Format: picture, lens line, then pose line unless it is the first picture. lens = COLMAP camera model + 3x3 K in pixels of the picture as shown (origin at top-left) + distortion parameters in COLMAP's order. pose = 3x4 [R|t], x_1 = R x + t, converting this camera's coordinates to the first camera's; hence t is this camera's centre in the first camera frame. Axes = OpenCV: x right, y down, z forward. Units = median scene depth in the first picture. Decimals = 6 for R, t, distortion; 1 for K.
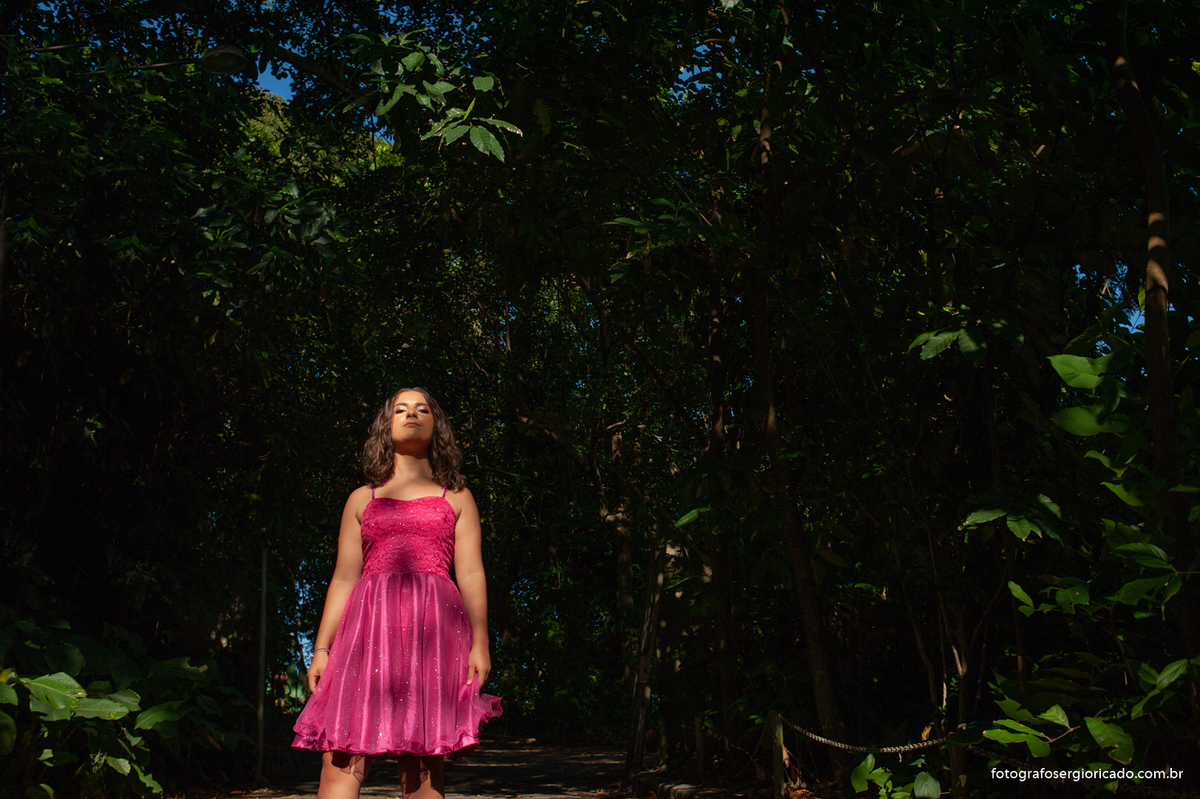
lens RADIAL K [[1200.8, 0, 622.9], [0, 1200.8, 399.9], [0, 0, 1]] dist [-0.080679, 0.038816]
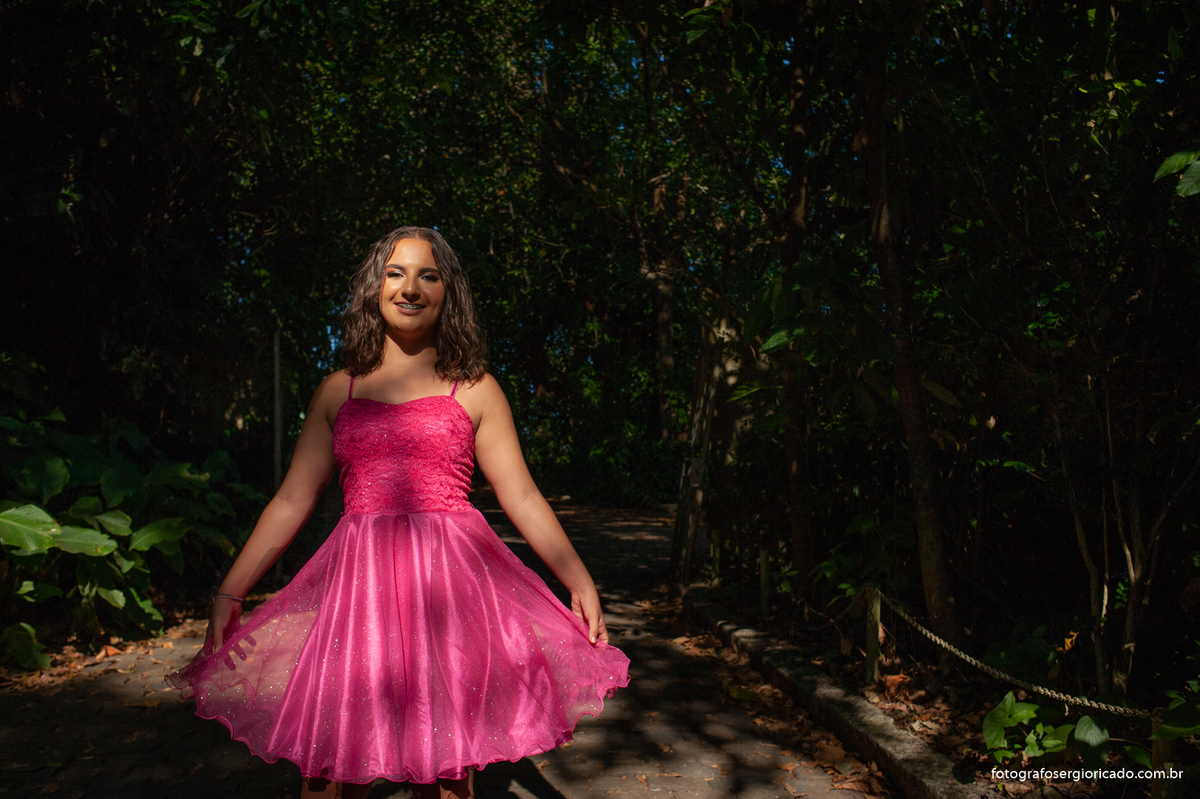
lens RADIAL K [[1200.8, 0, 622.9], [0, 1200.8, 399.9], [0, 0, 1]] dist [-0.080679, 0.038816]
pose [[0.999436, 0.022217, -0.025166, -0.013605], [-0.016286, 0.976425, 0.215241, -0.019143], [0.029355, -0.214710, 0.976237, 0.102734]]
